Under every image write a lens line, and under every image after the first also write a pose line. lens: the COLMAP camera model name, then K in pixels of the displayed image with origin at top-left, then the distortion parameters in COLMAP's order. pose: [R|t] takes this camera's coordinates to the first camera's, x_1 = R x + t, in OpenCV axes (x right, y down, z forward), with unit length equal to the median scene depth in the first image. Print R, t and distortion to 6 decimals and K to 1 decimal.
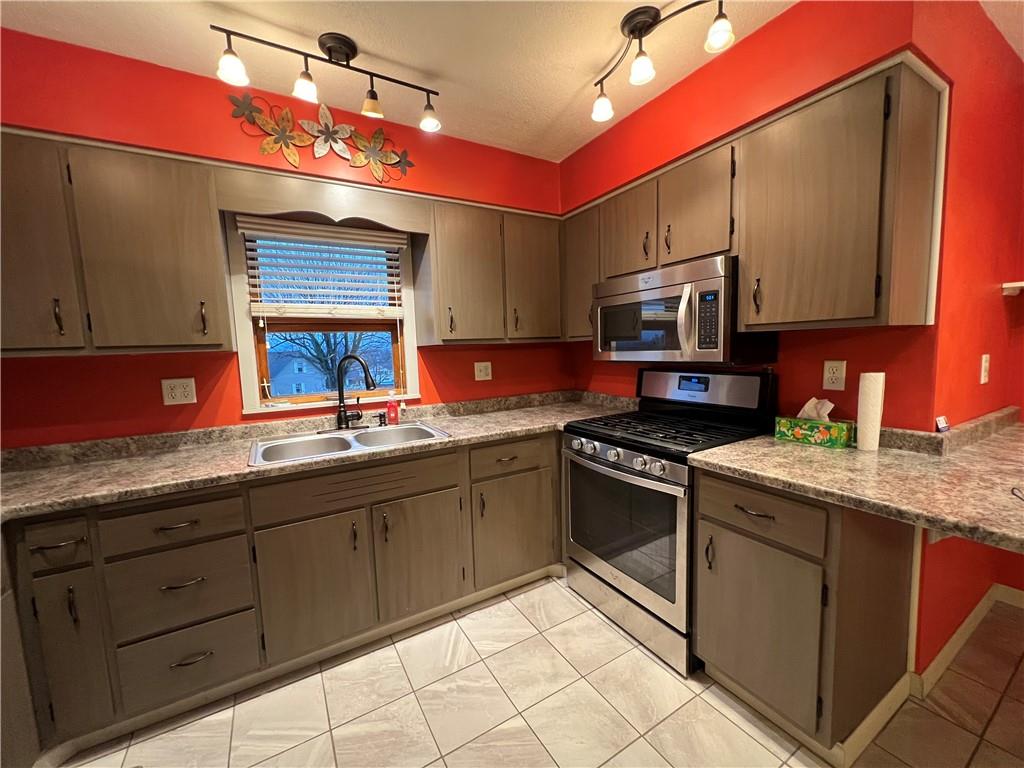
lens RADIAL K [[408.2, 0, 512.0], [0, 408.2, 384.0], [0, 0, 1]] dist [-0.000606, 0.000276]
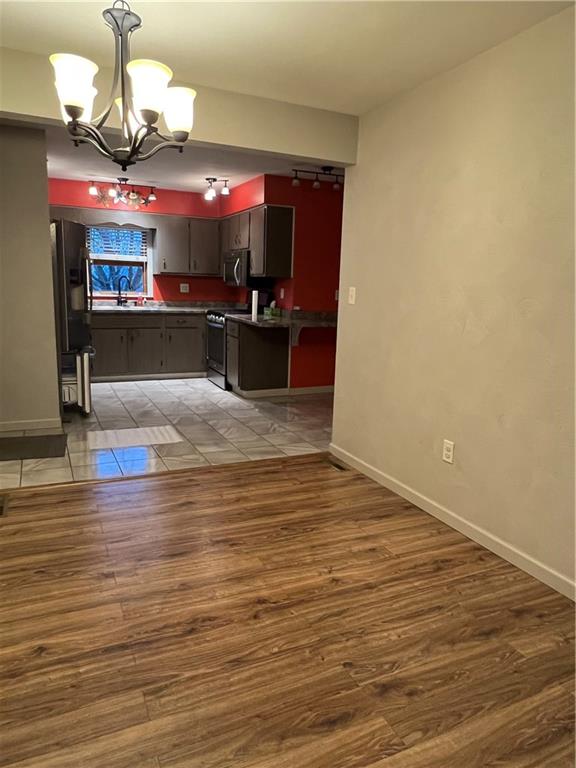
lens RADIAL K [[526.4, 0, 288.0], [0, 526.4, 384.0], [0, 0, 1]] dist [-0.002838, 0.000669]
pose [[0.992942, 0.083714, -0.084017, 0.859628], [-0.075114, 0.992070, 0.100771, 0.172042], [0.091787, -0.093749, 0.991356, -2.003498]]
